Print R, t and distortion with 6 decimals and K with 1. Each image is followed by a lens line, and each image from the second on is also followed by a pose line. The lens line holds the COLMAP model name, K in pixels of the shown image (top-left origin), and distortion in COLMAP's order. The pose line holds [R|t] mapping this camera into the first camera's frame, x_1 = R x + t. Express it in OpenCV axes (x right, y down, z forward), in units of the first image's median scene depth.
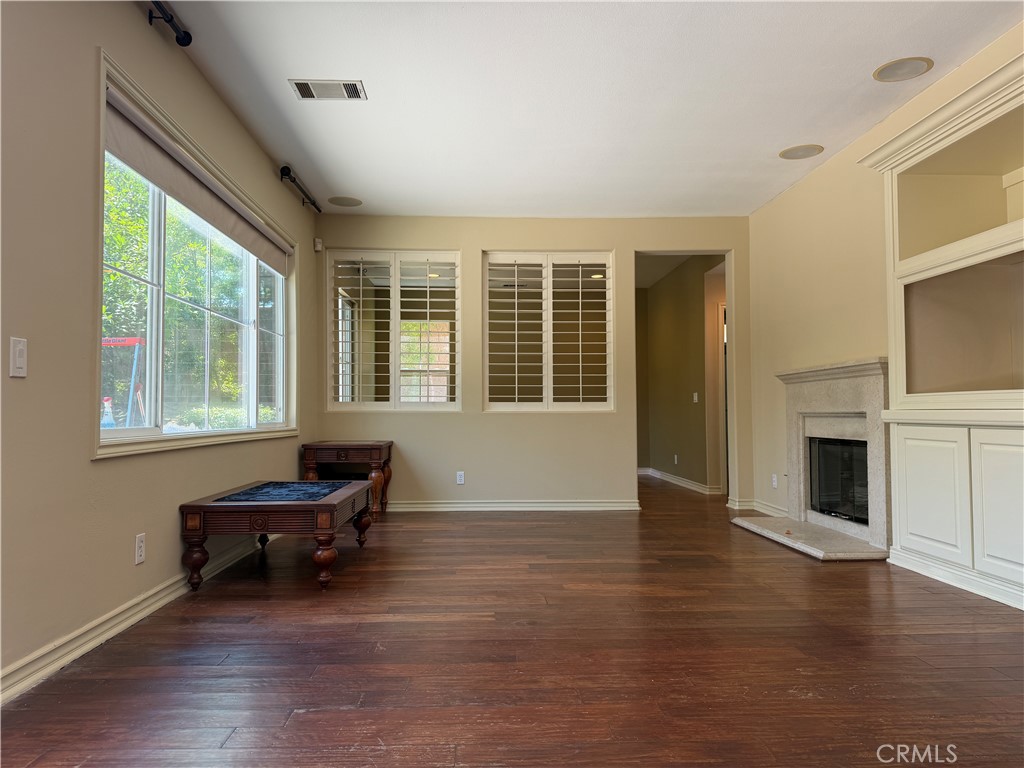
lens RADIAL K [[718.5, 0, 512.0], [0, 718.5, 384.0], [0, 0, 1]] dist [0.101631, -0.174046]
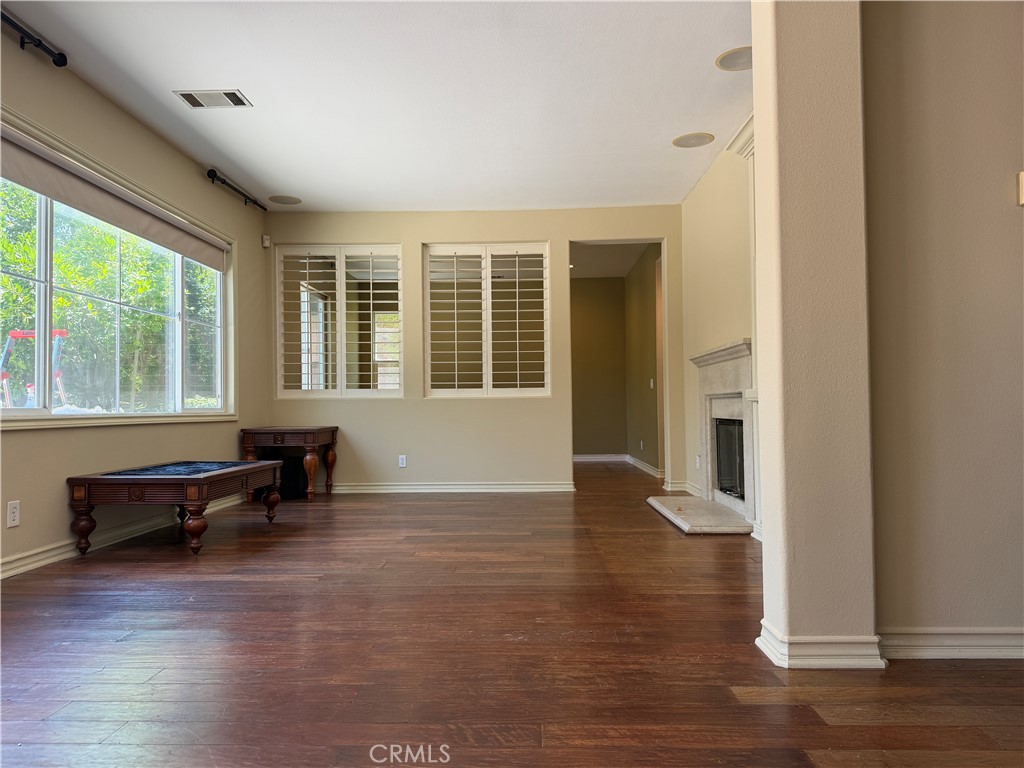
lens RADIAL K [[718.5, 0, 512.0], [0, 718.5, 384.0], [0, 0, 1]] dist [0.101631, -0.174046]
pose [[0.997392, -0.009407, -0.071566, 0.162354], [0.010117, 0.999903, 0.009566, 0.009529], [0.071469, -0.010265, 0.997390, -0.034742]]
